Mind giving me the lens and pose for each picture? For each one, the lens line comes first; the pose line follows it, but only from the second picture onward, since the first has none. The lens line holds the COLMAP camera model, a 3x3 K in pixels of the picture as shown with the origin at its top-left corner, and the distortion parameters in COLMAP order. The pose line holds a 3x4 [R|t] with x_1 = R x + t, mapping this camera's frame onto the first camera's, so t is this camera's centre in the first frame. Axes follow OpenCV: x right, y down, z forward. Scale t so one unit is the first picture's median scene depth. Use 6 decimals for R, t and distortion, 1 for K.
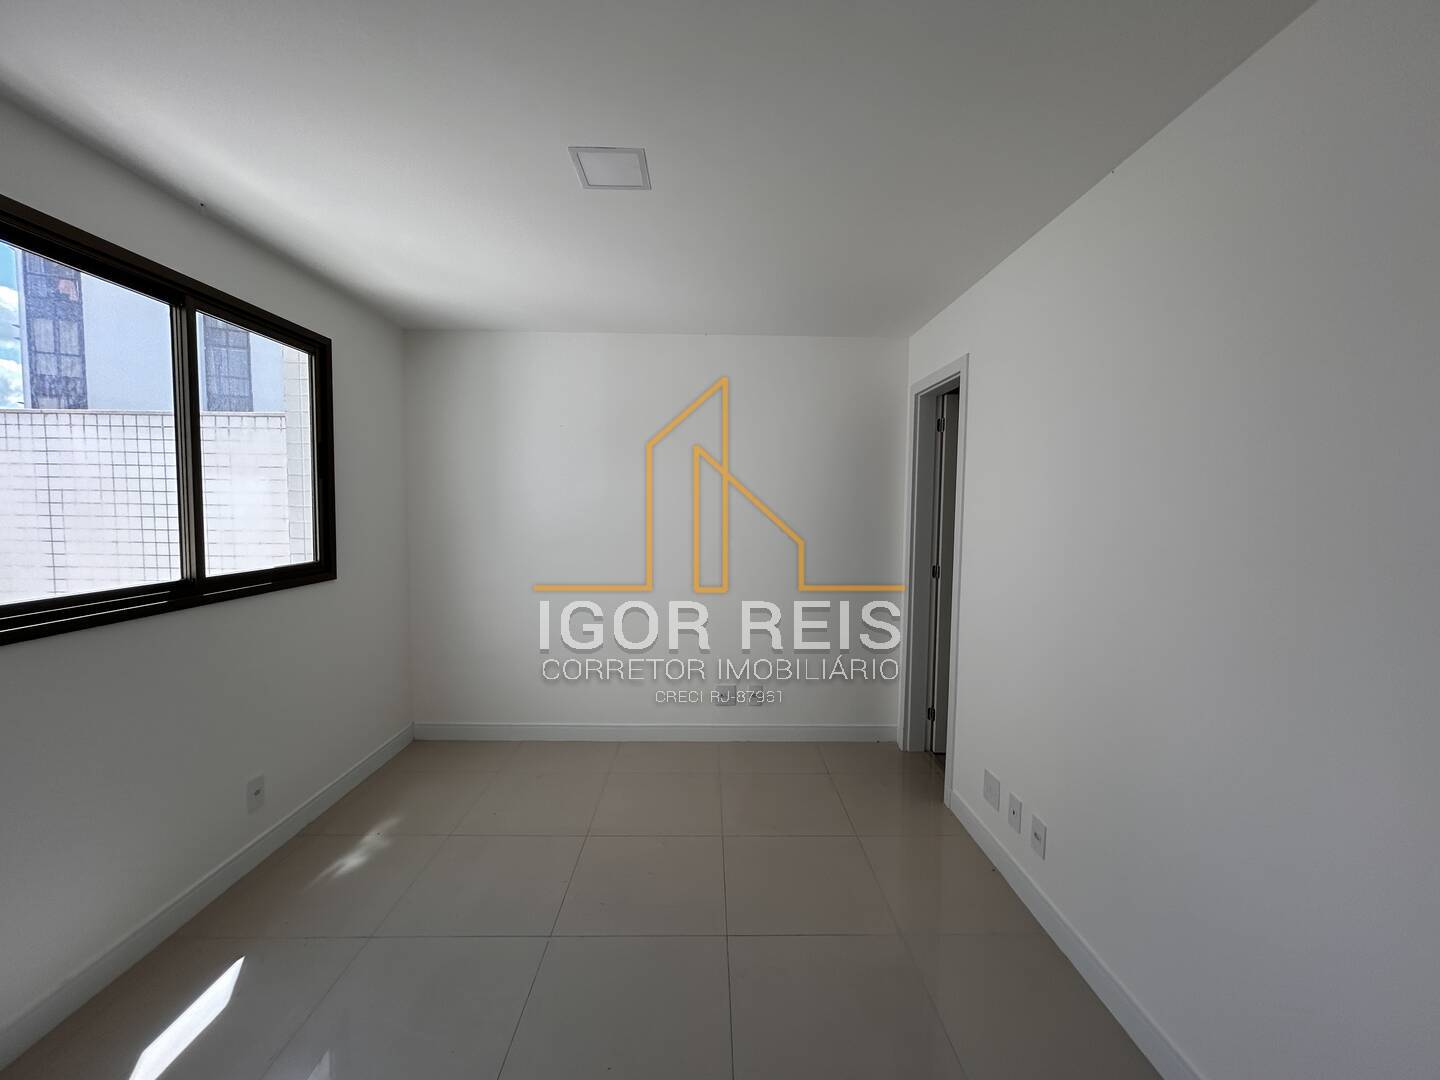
lens RADIAL K [[579.0, 0, 720.4], [0, 579.0, 539.4], [0, 0, 1]] dist [-0.001377, -0.000106]
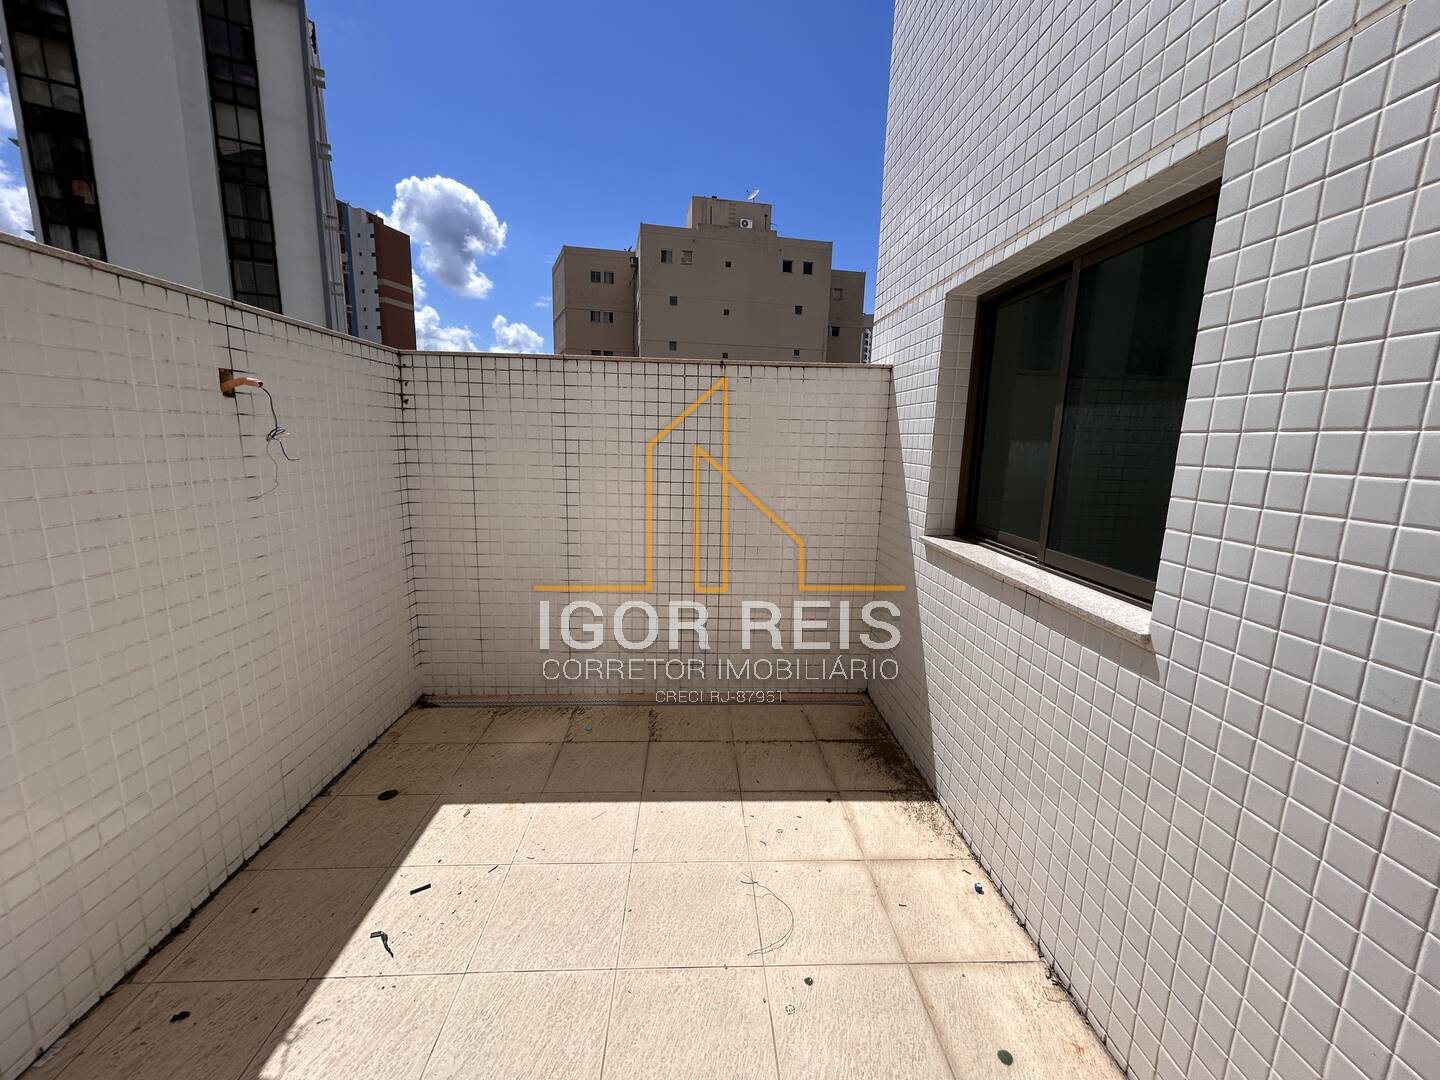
lens RADIAL K [[579.0, 0, 717.8], [0, 579.0, 540.1], [0, 0, 1]] dist [-0.001377, -0.000106]
pose [[0.999647, 0.011430, 0.023994, -0.926291], [-0.014202, 0.992825, 0.118728, -0.037280], [-0.022464, -0.119027, 0.992637, 0.002886]]
